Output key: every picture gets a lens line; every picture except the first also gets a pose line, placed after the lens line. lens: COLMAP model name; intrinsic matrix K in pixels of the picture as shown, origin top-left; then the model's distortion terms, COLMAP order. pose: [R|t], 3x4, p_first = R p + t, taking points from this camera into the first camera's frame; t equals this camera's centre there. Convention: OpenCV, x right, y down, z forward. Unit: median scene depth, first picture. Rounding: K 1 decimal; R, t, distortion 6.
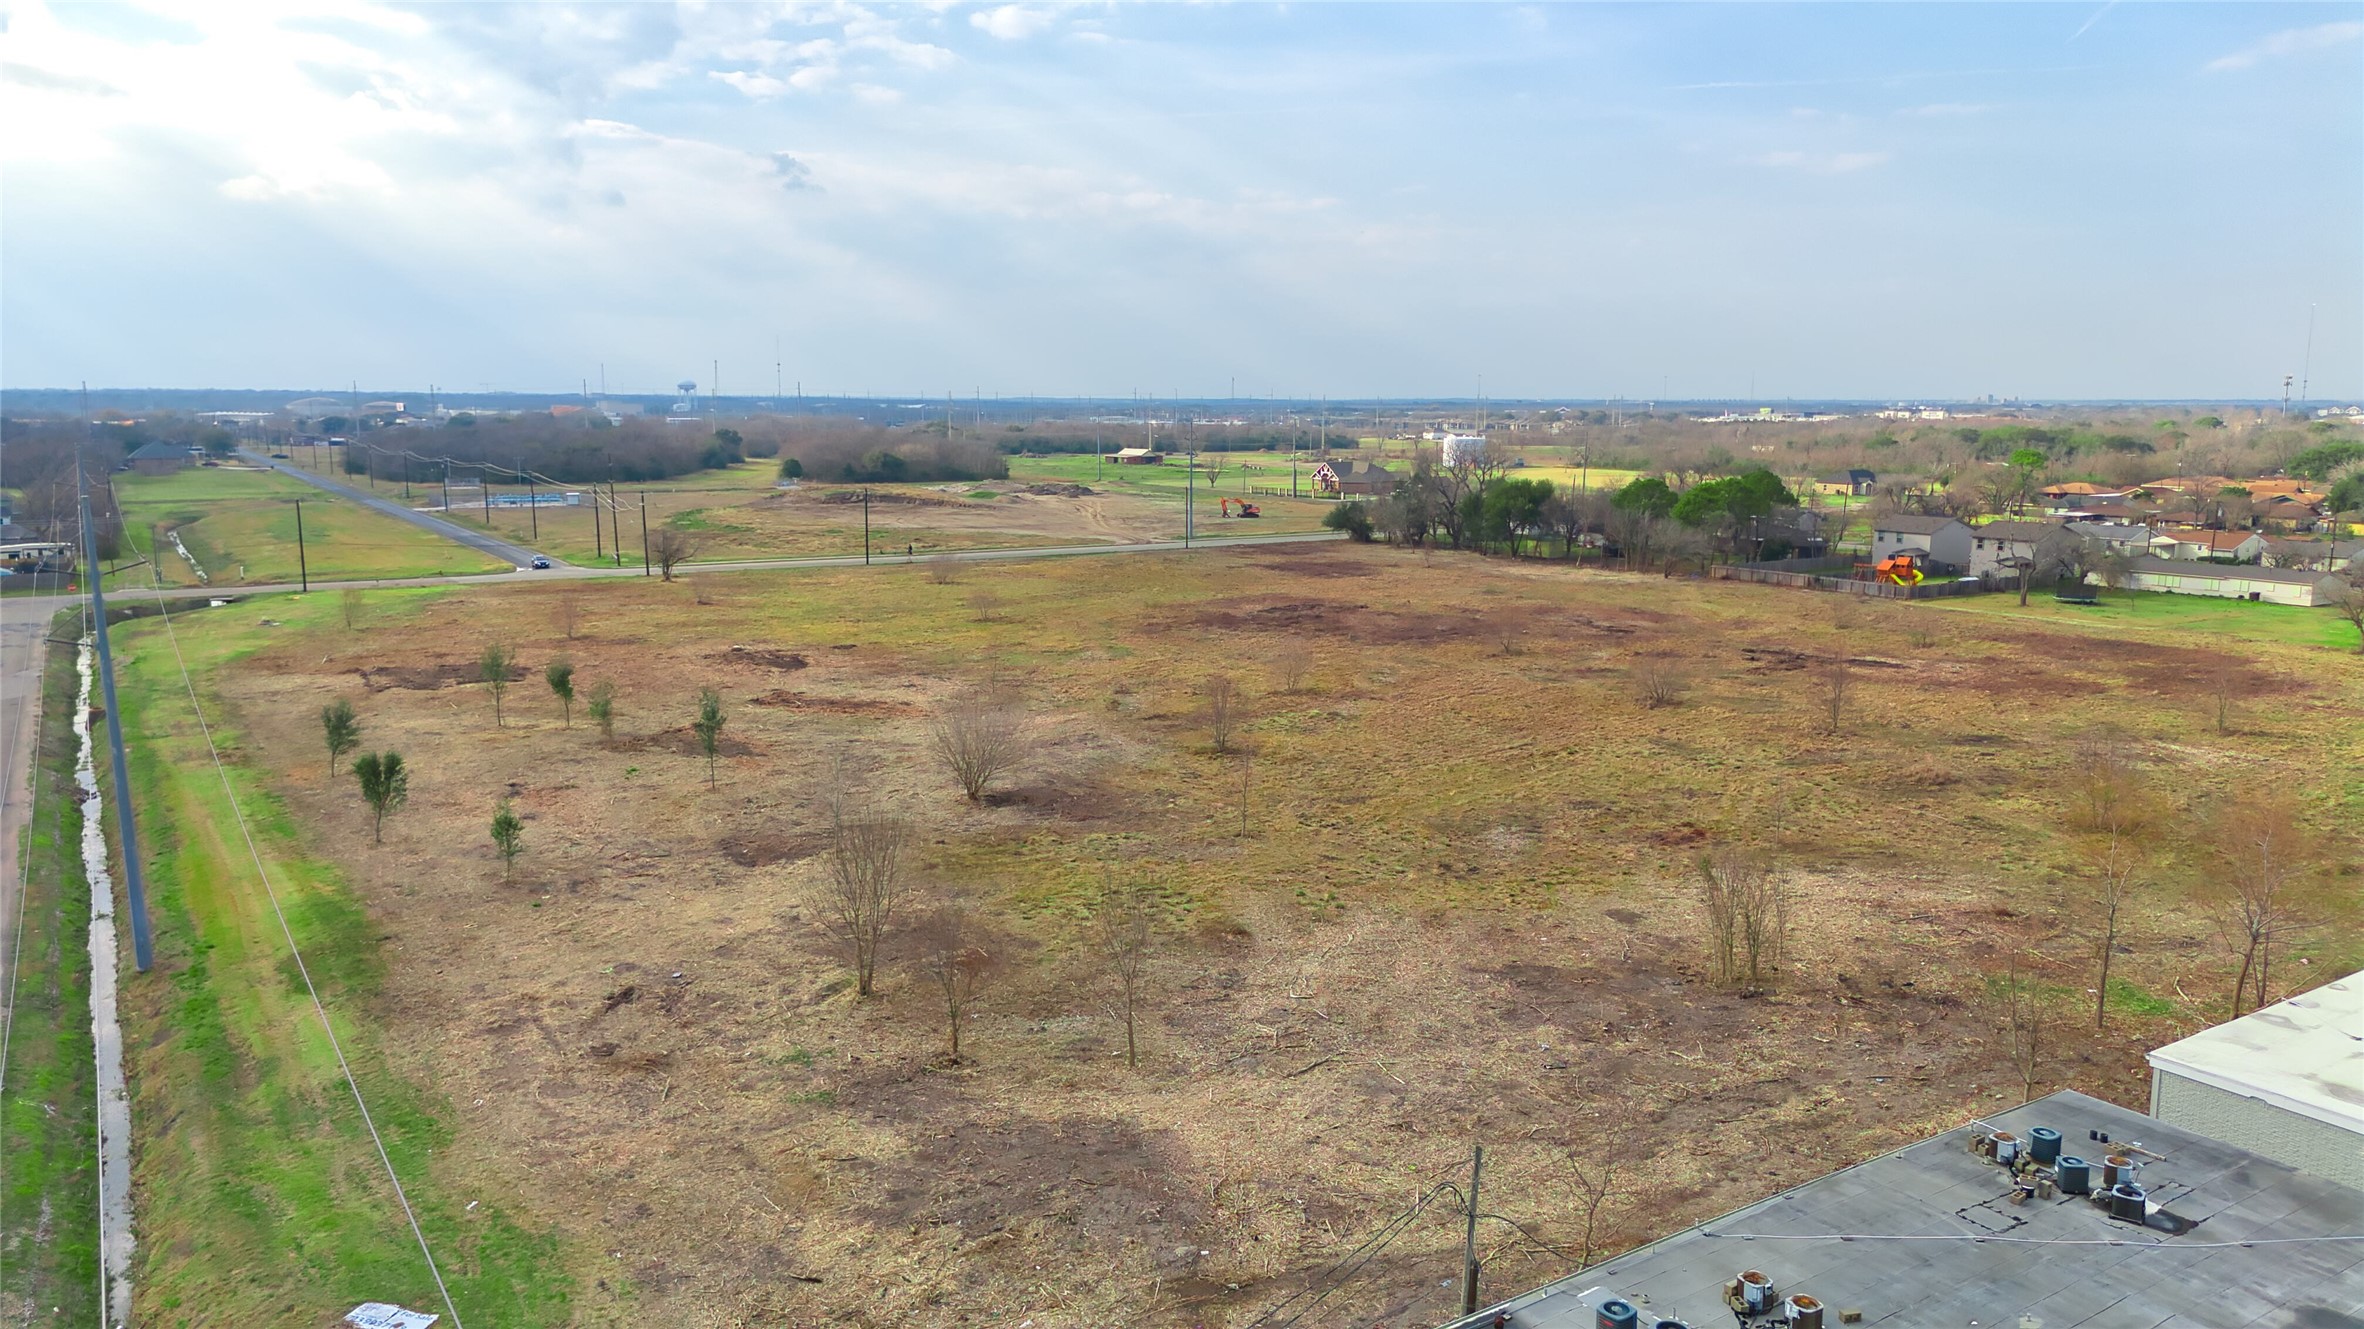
lens RADIAL K [[1653.7, 0, 1173.5], [0, 1653.7, 668.4], [0, 0, 1]] dist [0.085798, -0.093275]
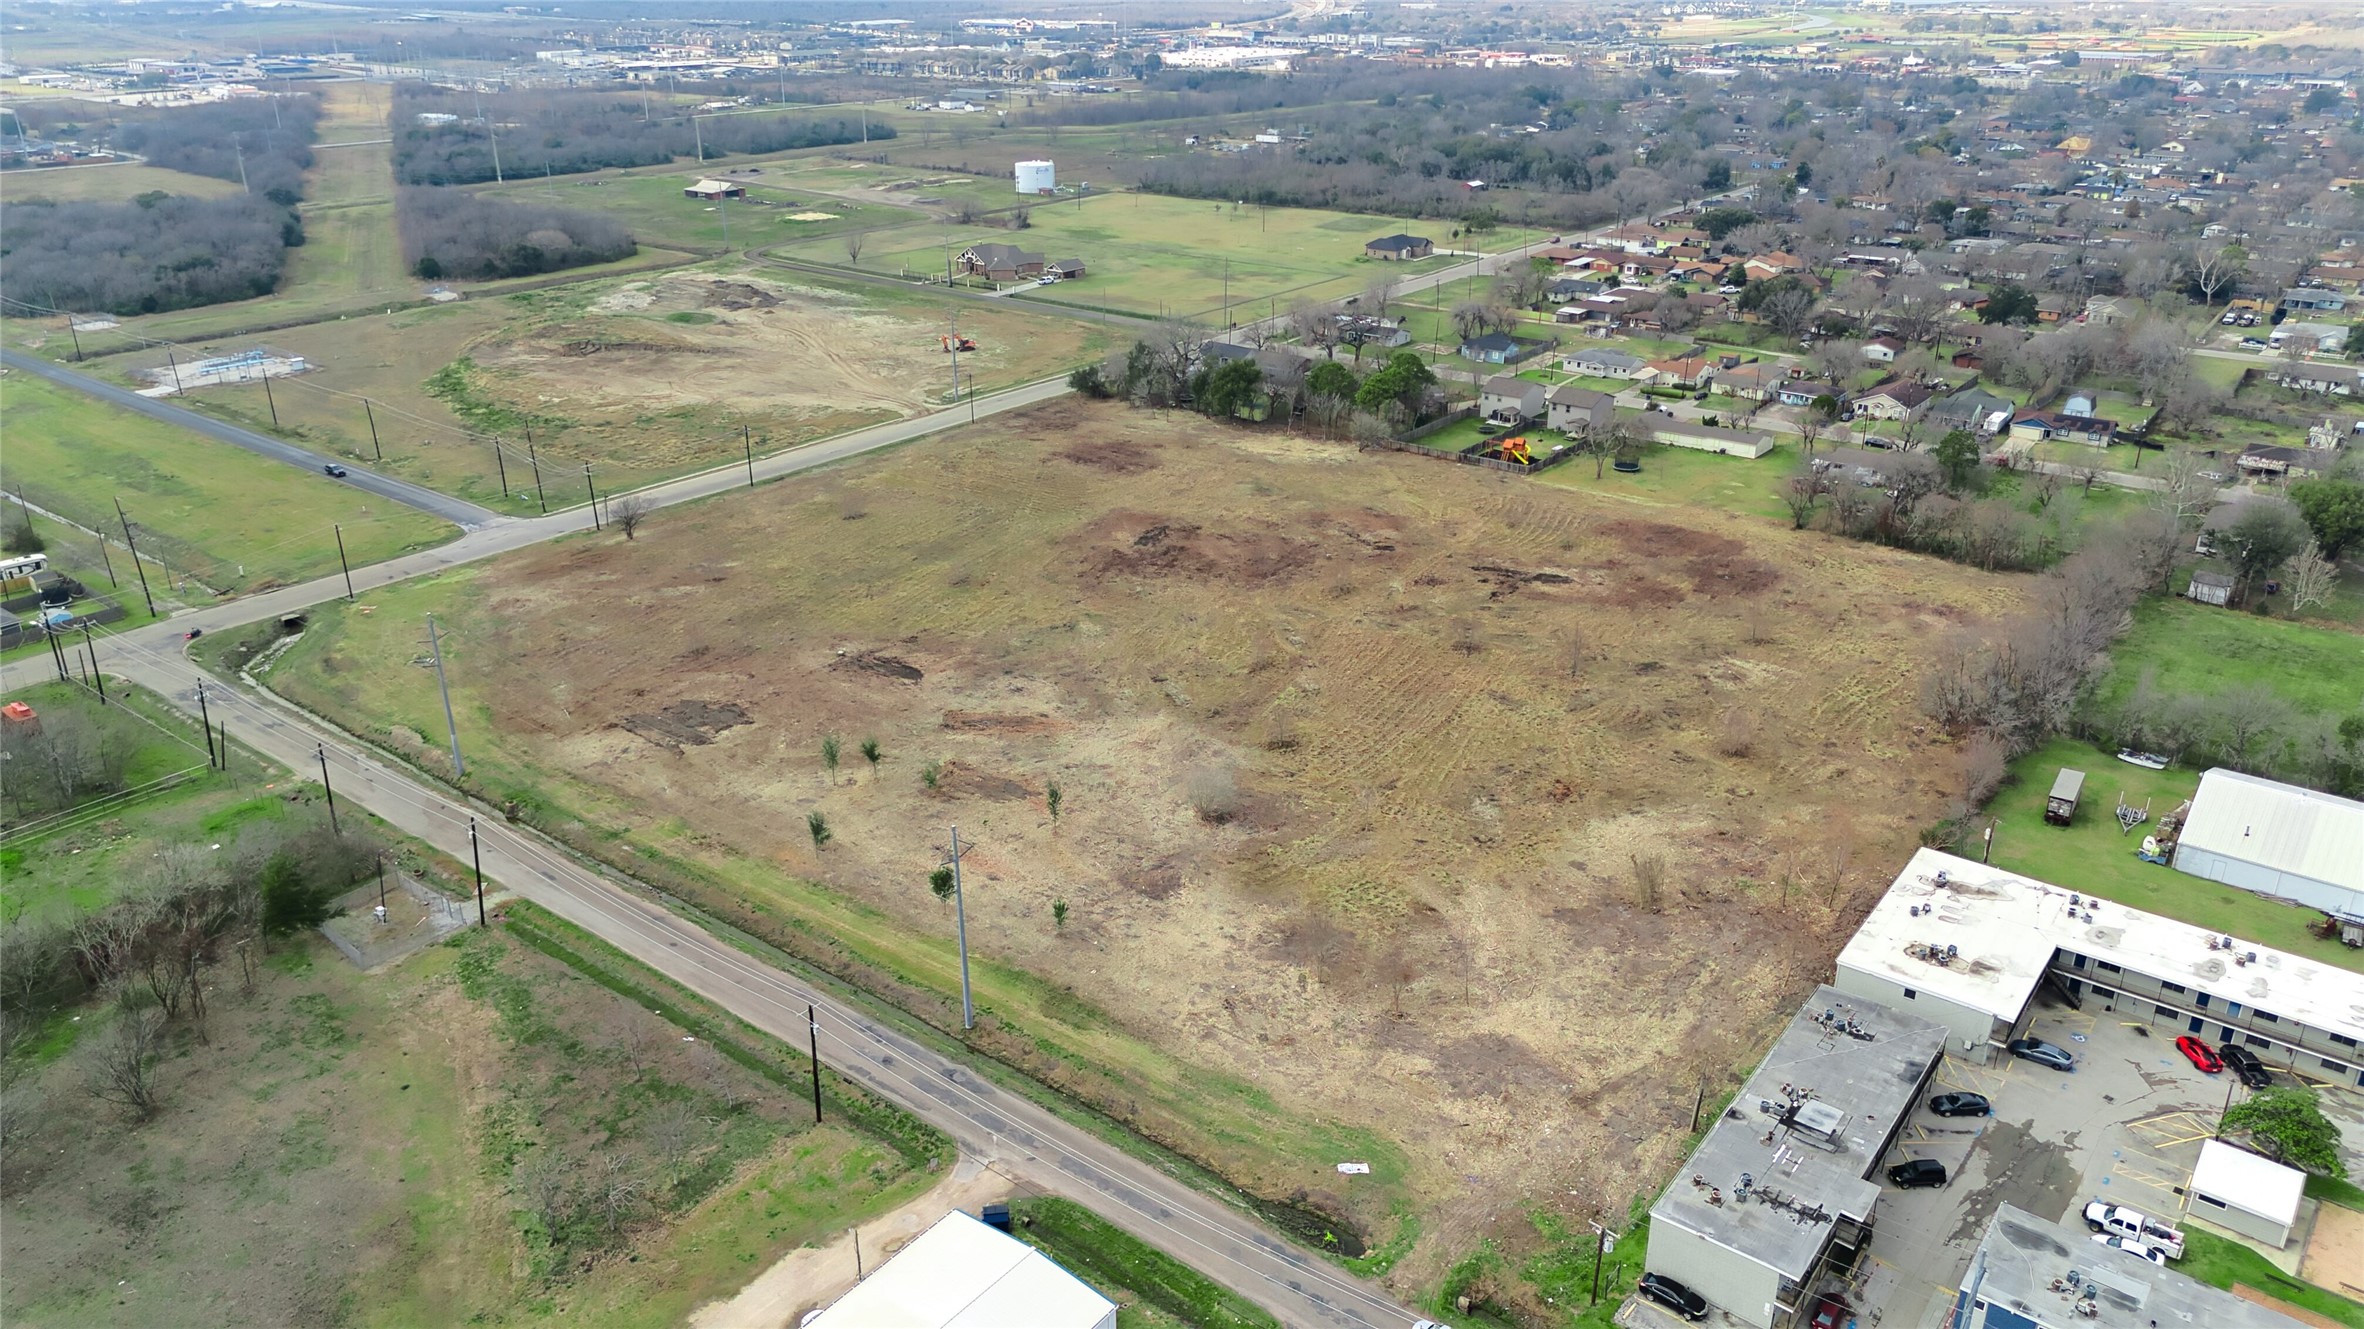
lens RADIAL K [[1653.7, 0, 1173.5], [0, 1653.7, 668.4], [0, 0, 1]] dist [0.085798, -0.093275]
pose [[0.944071, -0.137517, 0.299697, -0.978997], [0.060687, 0.965822, 0.252000, -0.786762], [-0.324108, -0.219719, 0.920151, -0.904136]]
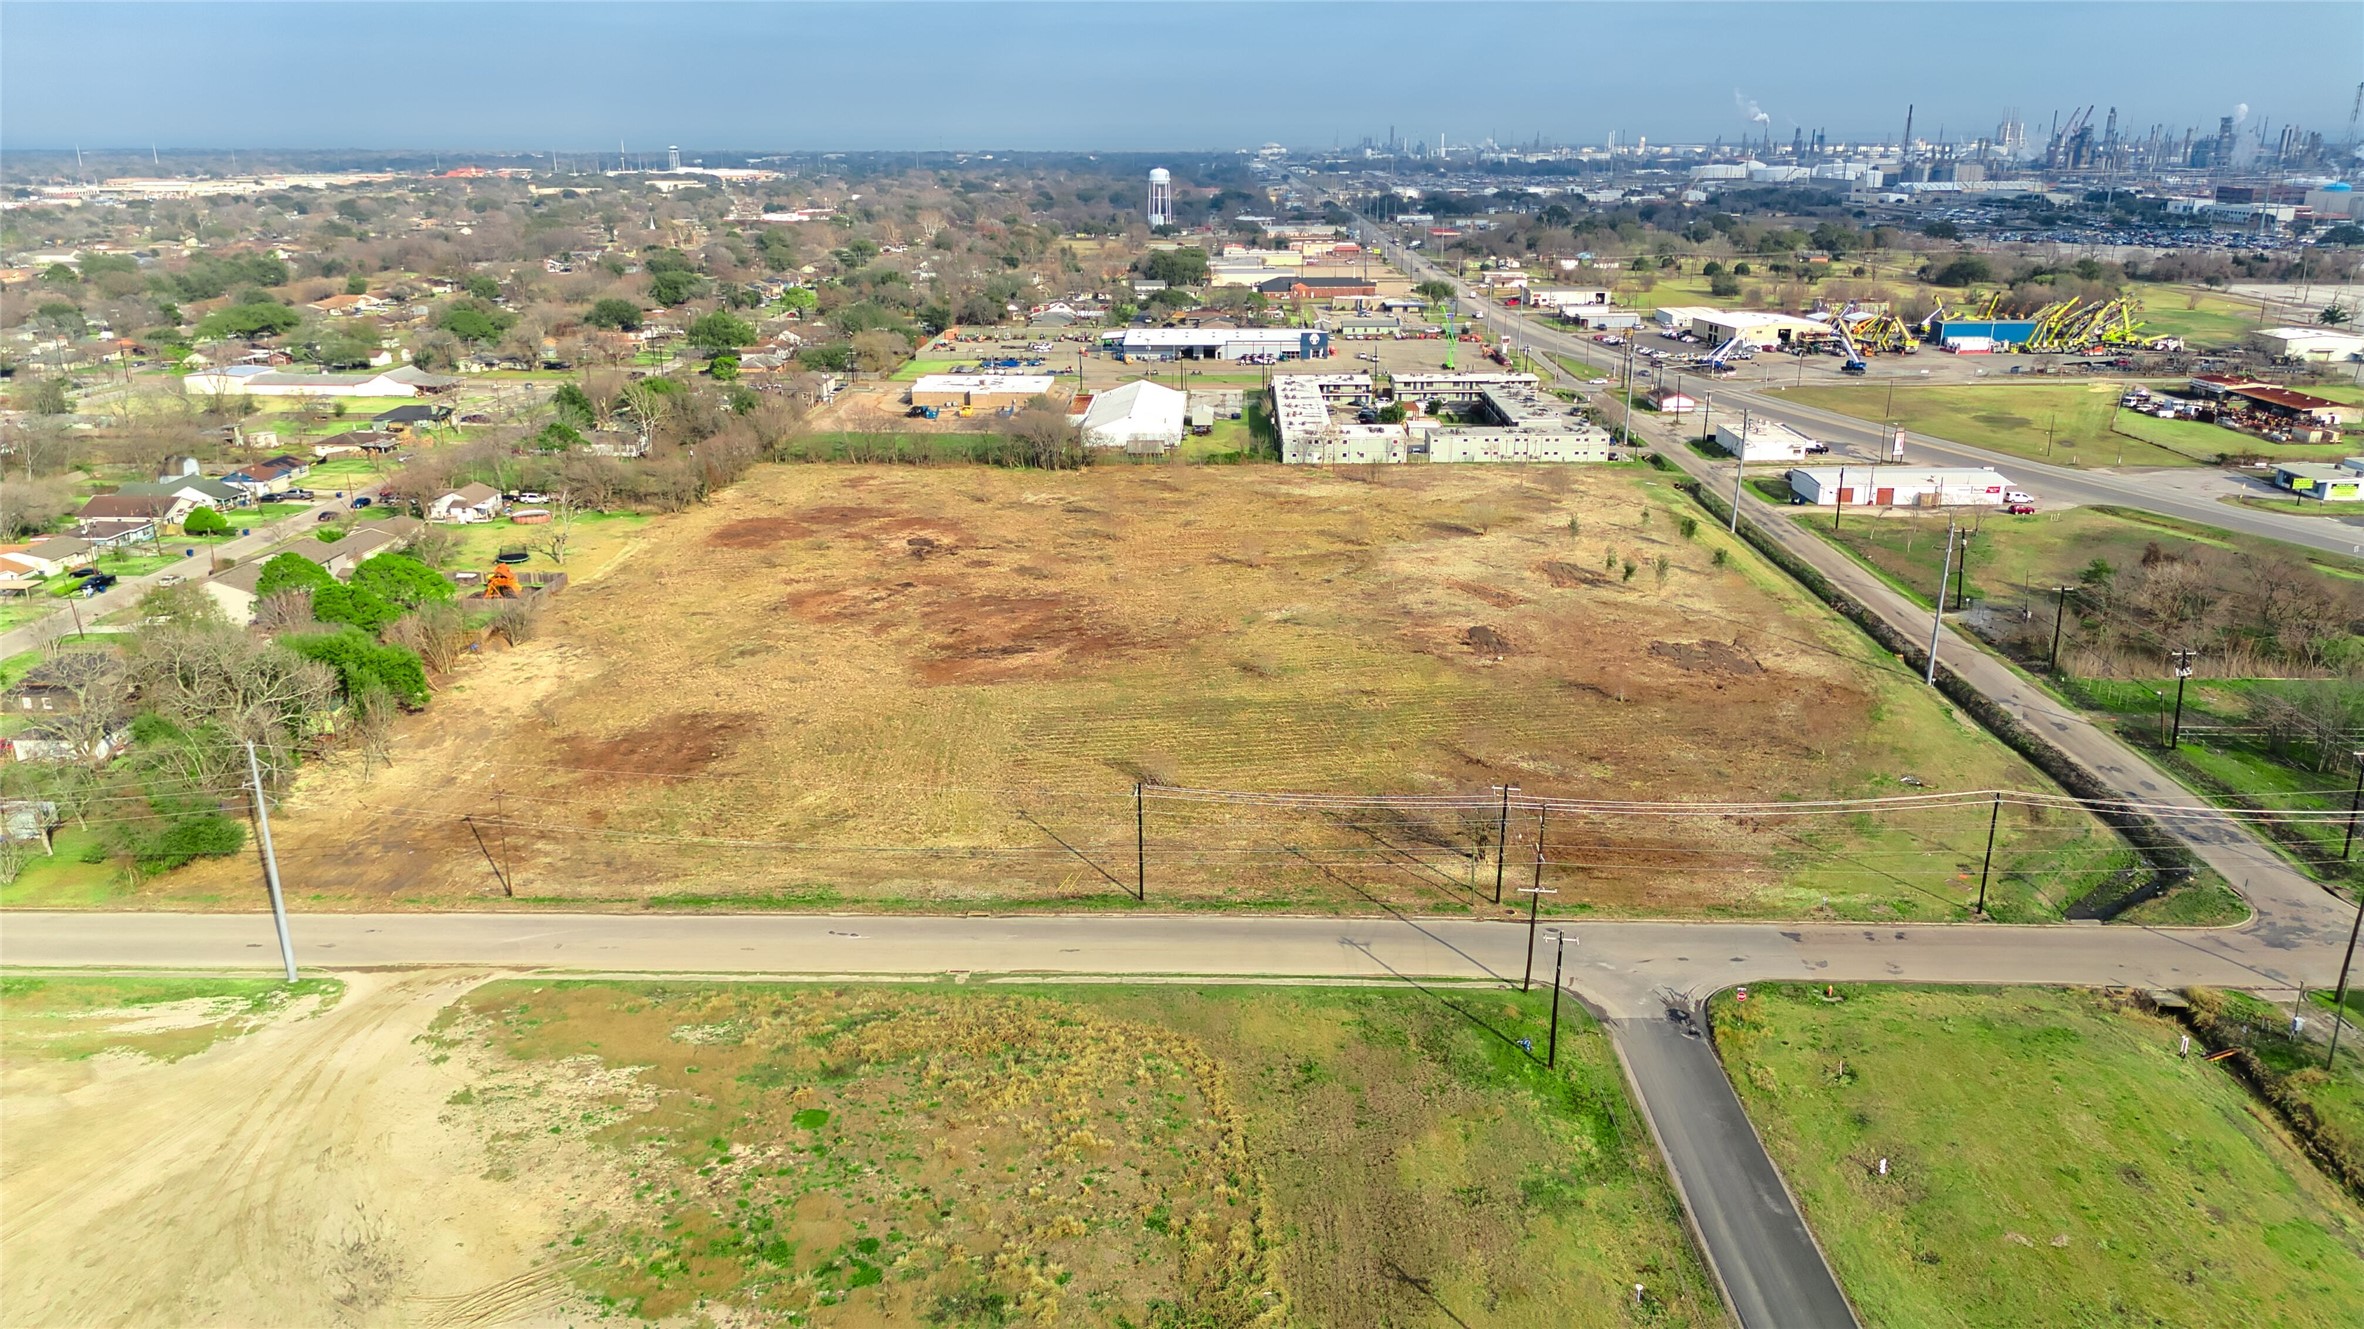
lens RADIAL K [[1638.6, 0, 1182.0], [0, 1638.6, 664.5], [0, 0, 1]] dist [0.090532, -0.099978]
pose [[-0.827991, -0.177658, 0.531853, -1.758023], [0.086973, 0.896317, 0.434801, -1.406117], [-0.553955, 0.406269, -0.726691, 4.872515]]
